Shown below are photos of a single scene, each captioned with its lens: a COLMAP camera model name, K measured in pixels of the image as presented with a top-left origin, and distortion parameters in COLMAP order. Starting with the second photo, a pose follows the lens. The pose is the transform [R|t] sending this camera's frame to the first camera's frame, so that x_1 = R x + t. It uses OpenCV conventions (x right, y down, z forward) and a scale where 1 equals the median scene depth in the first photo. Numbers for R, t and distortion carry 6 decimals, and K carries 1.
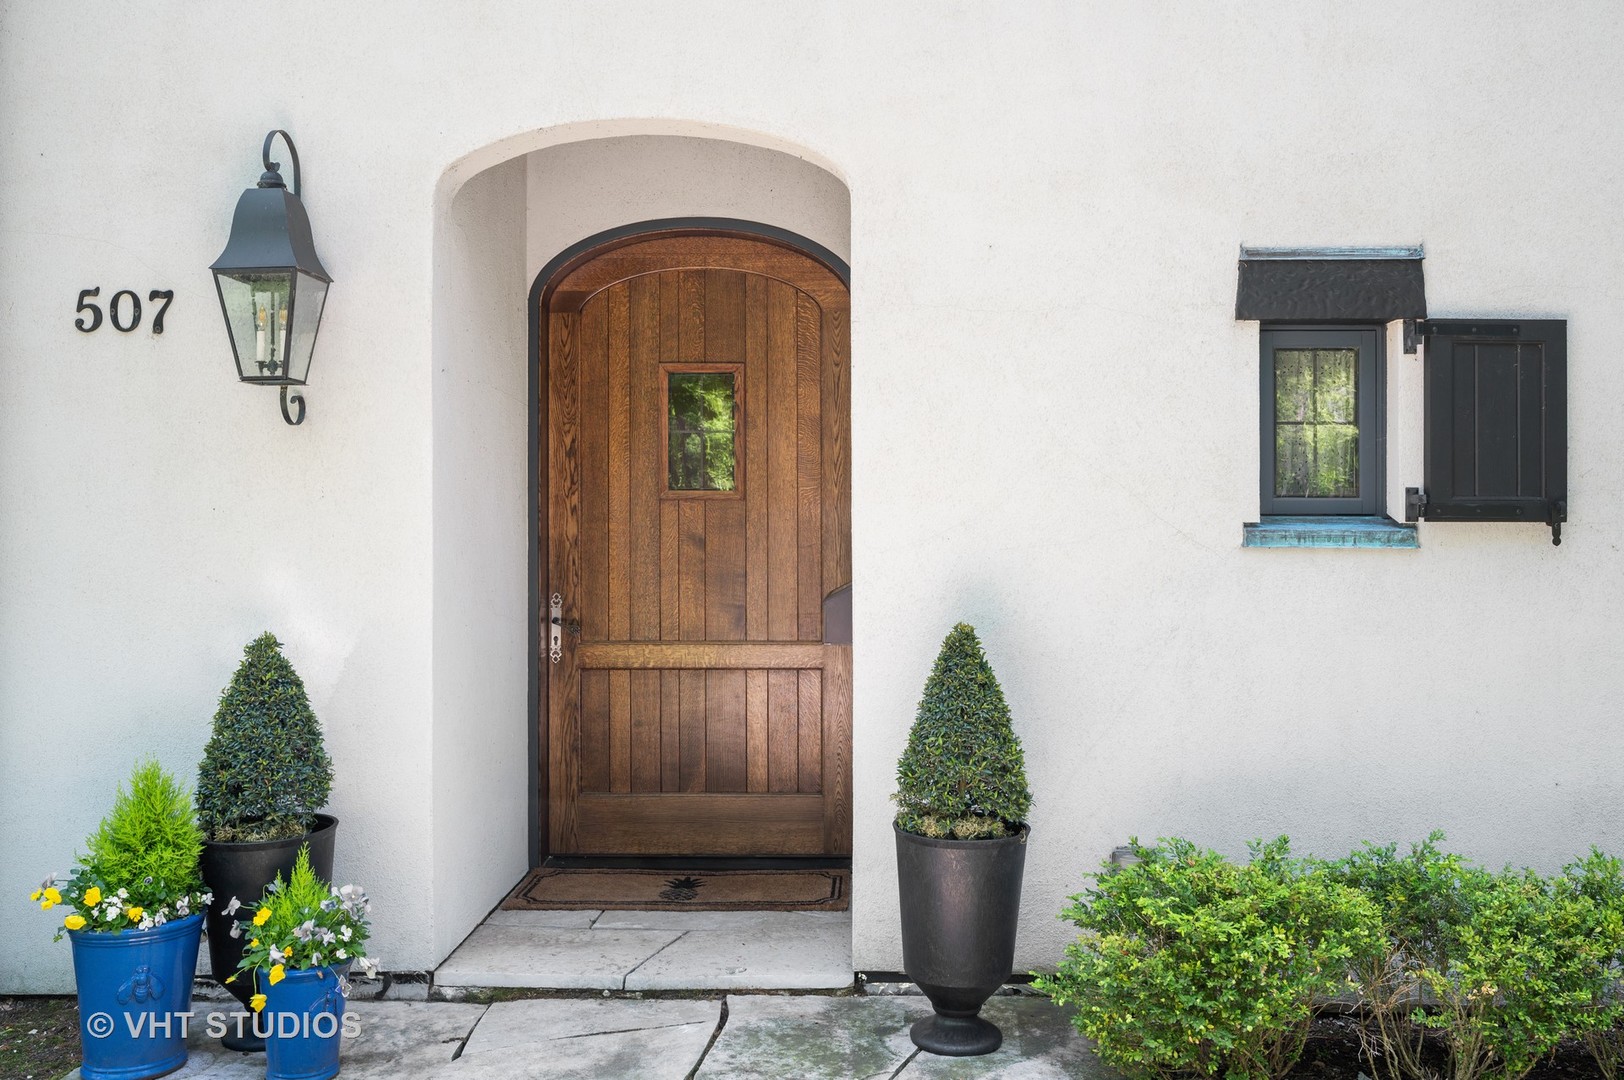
lens RADIAL K [[1262.9, 0, 781.1], [0, 1262.9, 445.4], [0, 0, 1]] dist [0.000477, 0.001728]
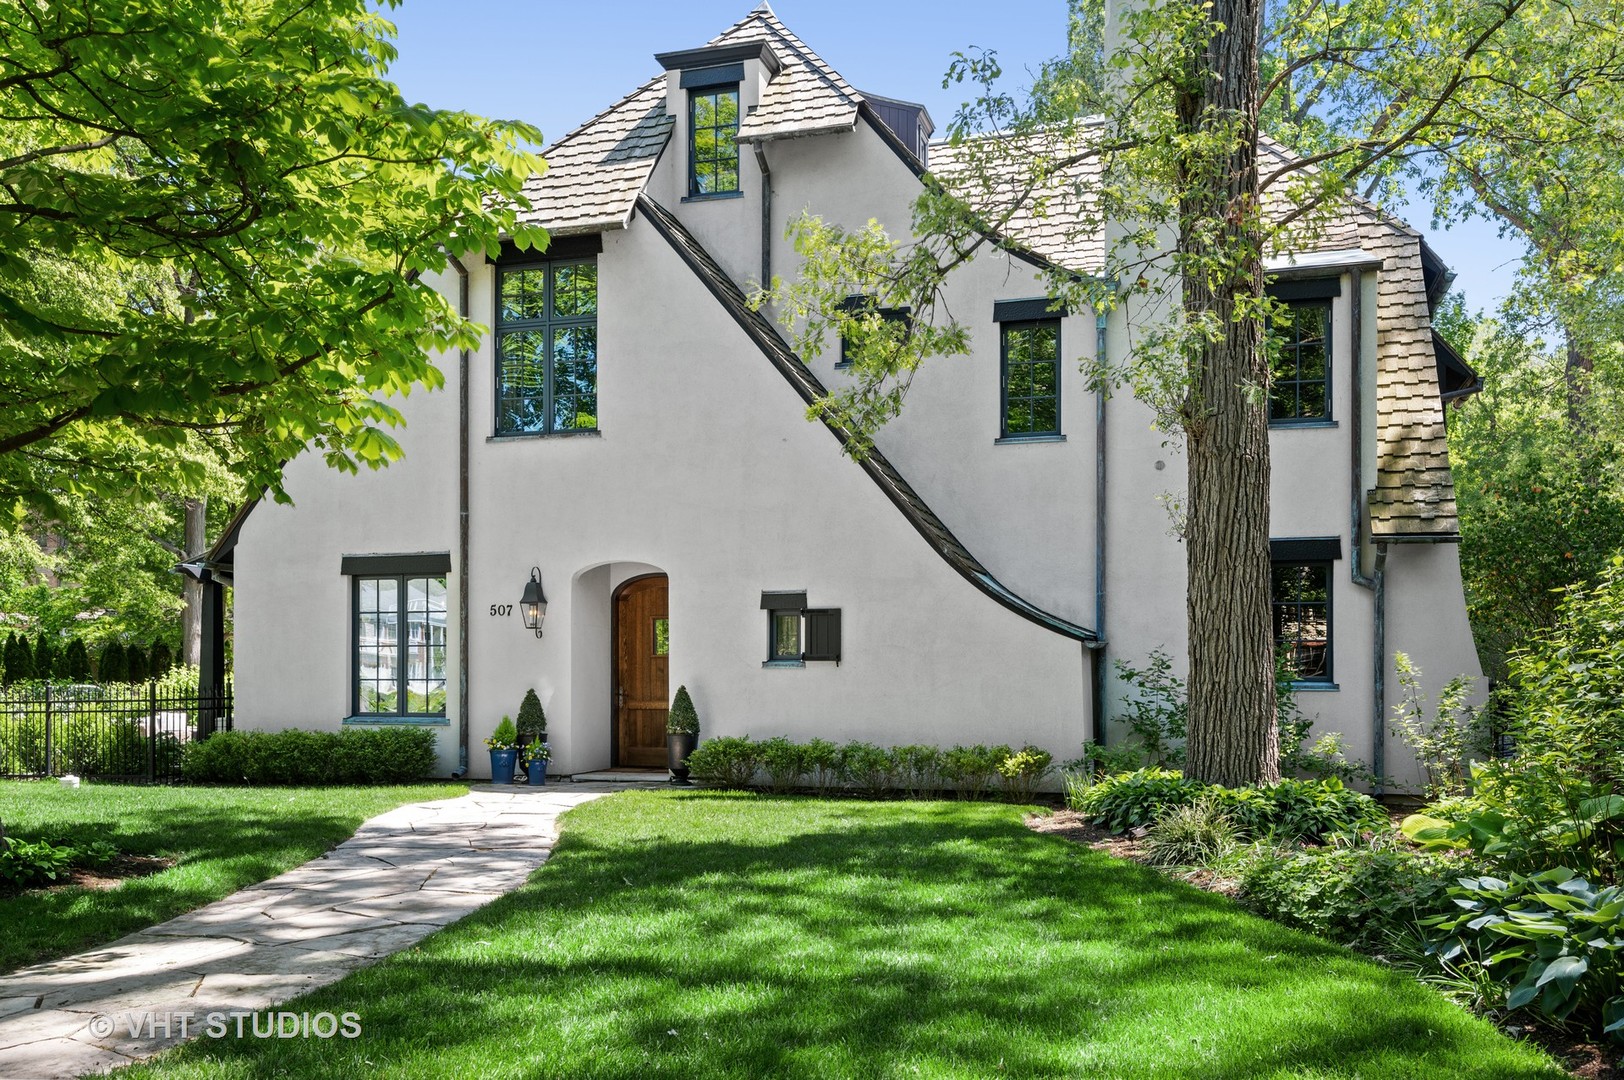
lens RADIAL K [[1309.9, 0, 811.3], [0, 1309.9, 546.4], [0, 0, 1]] dist [0.051307, 0.002369]
pose [[0.969957, -0.024502, -0.242039, 1.505310], [0.010751, 0.998260, -0.057970, -0.057659], [0.243039, 0.053626, 0.968533, -2.920512]]
